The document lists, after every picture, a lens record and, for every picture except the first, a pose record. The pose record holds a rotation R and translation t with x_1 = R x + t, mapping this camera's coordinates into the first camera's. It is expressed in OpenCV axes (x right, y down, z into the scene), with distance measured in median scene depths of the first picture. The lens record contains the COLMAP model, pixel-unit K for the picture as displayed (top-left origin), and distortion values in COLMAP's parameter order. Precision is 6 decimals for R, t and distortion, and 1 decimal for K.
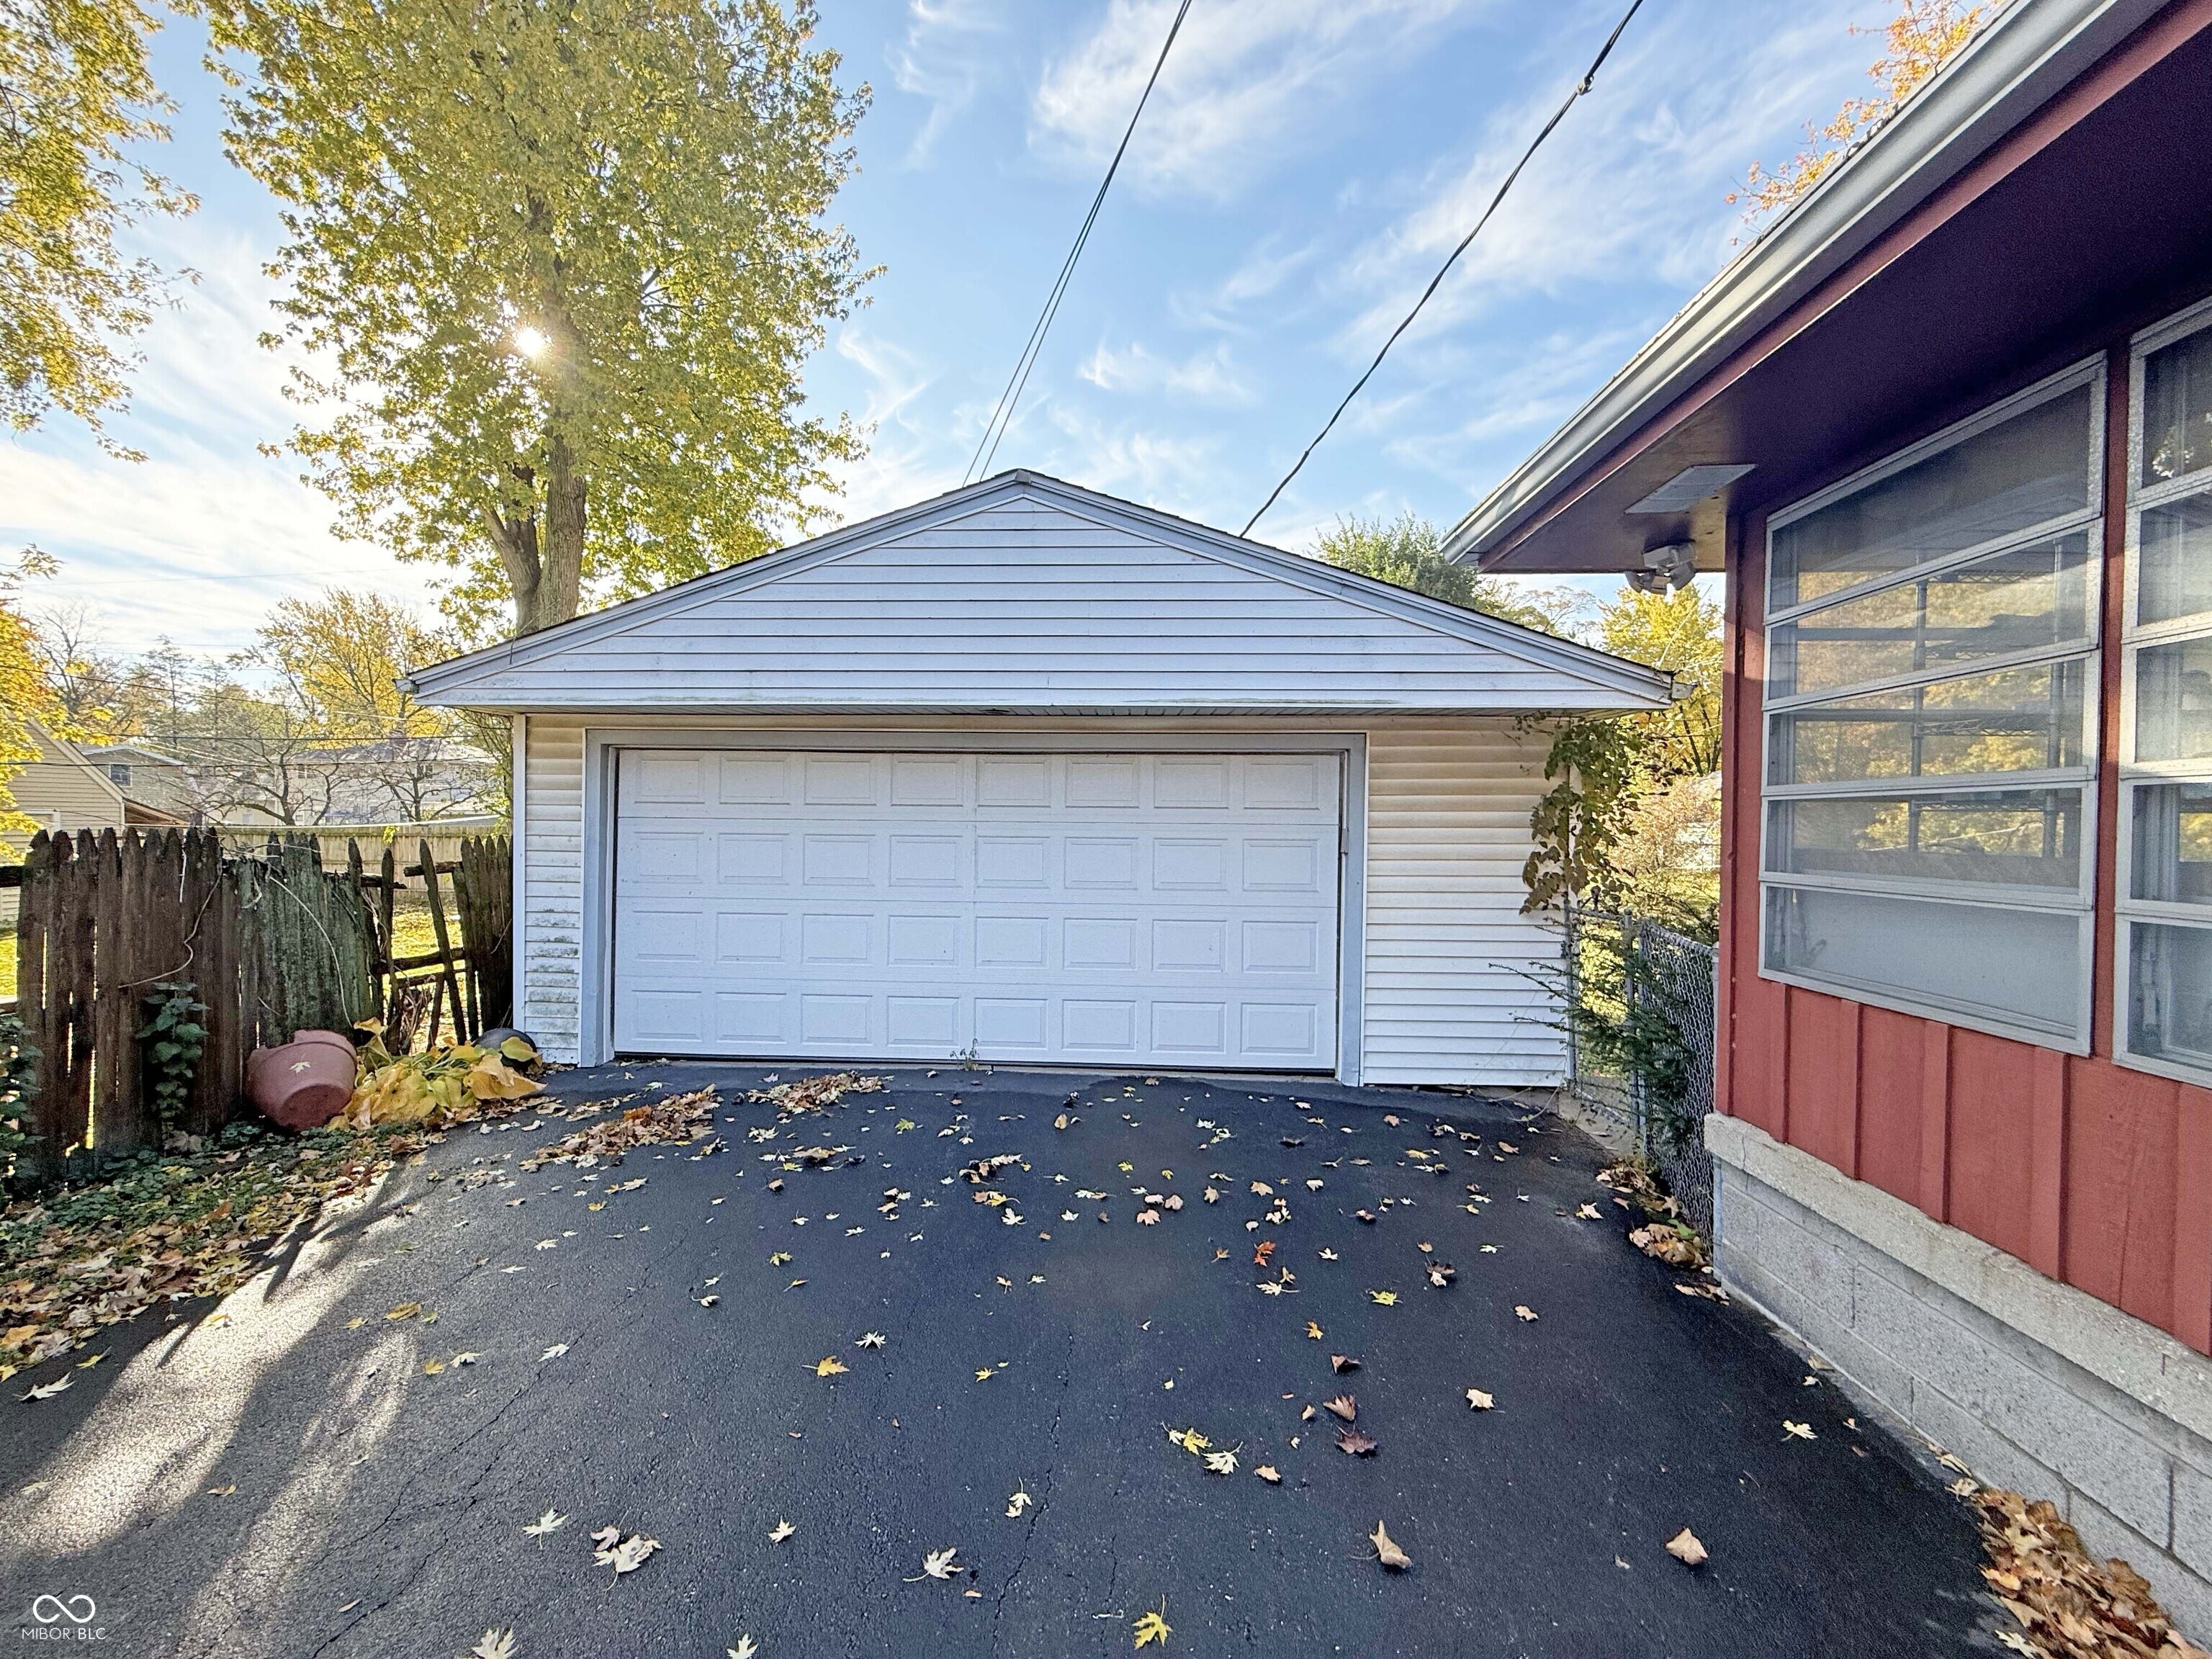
lens RADIAL K [[889.1, 0, 1099.6], [0, 889.1, 832.7], [0, 0, 1]] dist [0.000731, 0.000065]
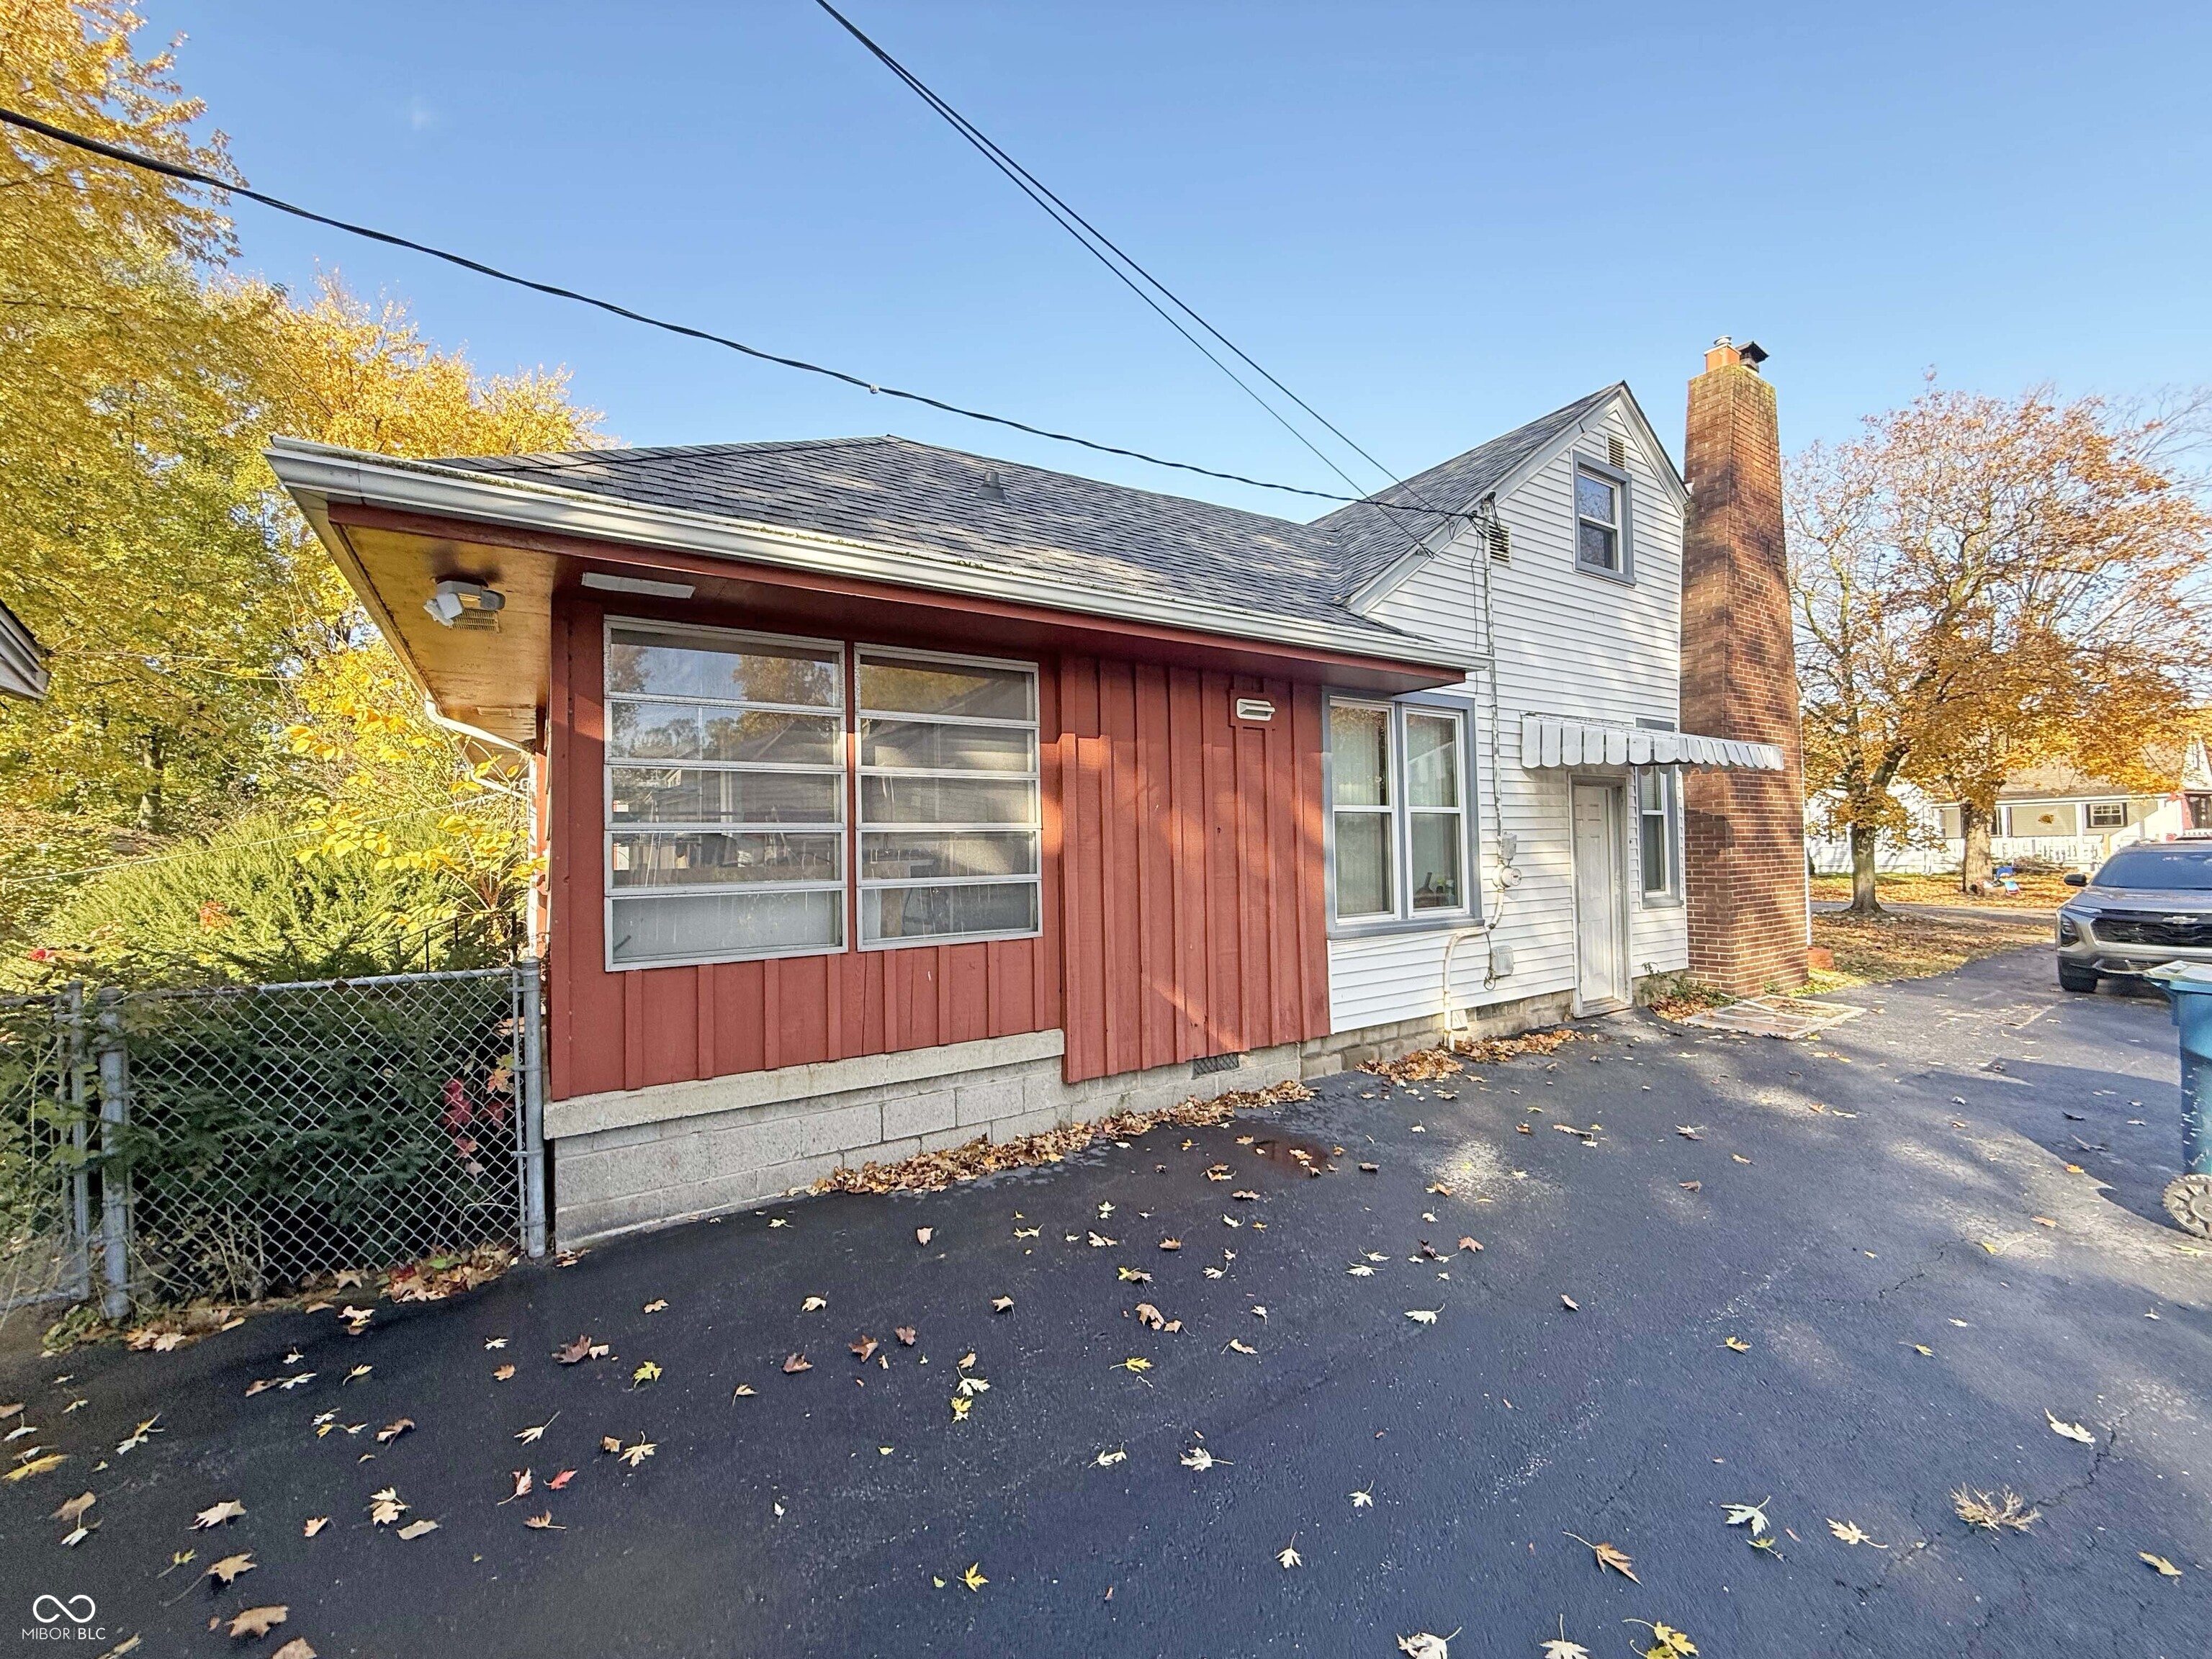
lens RADIAL K [[889.1, 0, 1099.0], [0, 889.1, 826.0], [0, 0, 1]] dist [0.000731, 0.000065]
pose [[-0.586135, 0.028118, 0.809725, -0.892866], [0.024499, 0.999556, -0.016976, -0.009786], [-0.809843, 0.009887, -0.586563, 1.477088]]
